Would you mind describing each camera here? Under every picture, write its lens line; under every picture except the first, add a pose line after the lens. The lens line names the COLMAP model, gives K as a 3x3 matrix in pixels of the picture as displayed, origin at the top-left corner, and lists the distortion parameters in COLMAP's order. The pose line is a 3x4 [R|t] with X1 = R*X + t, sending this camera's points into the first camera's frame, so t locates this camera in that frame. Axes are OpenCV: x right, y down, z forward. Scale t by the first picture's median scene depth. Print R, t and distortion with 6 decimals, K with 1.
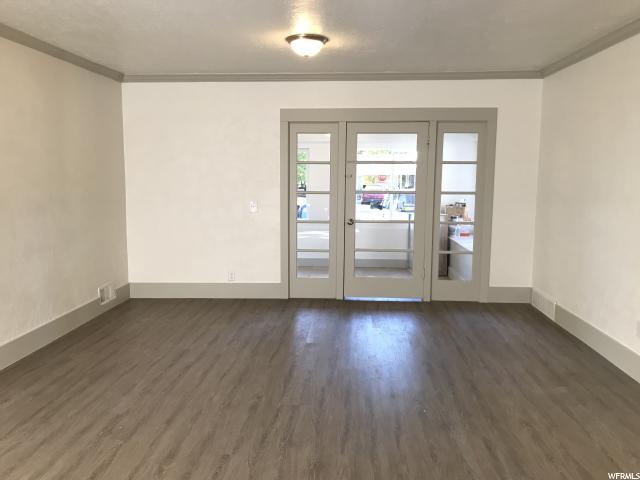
lens RADIAL K [[523.9, 0, 320.0], [0, 523.9, 240.0], [0, 0, 1]] dist [0.040282, -0.000934]
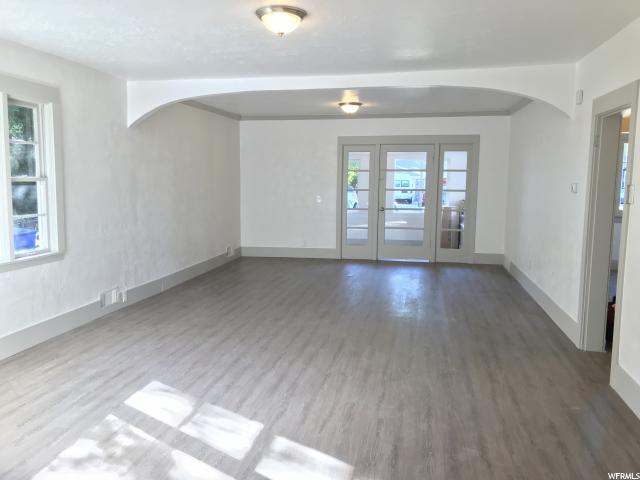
lens RADIAL K [[523.9, 0, 320.0], [0, 523.9, 240.0], [0, 0, 1]] dist [0.040282, -0.000934]
pose [[0.992443, 0.016707, -0.121563, 0.066757], [-0.017867, 0.999805, -0.008460, 0.072858], [0.121398, 0.010568, 0.992548, -0.550339]]
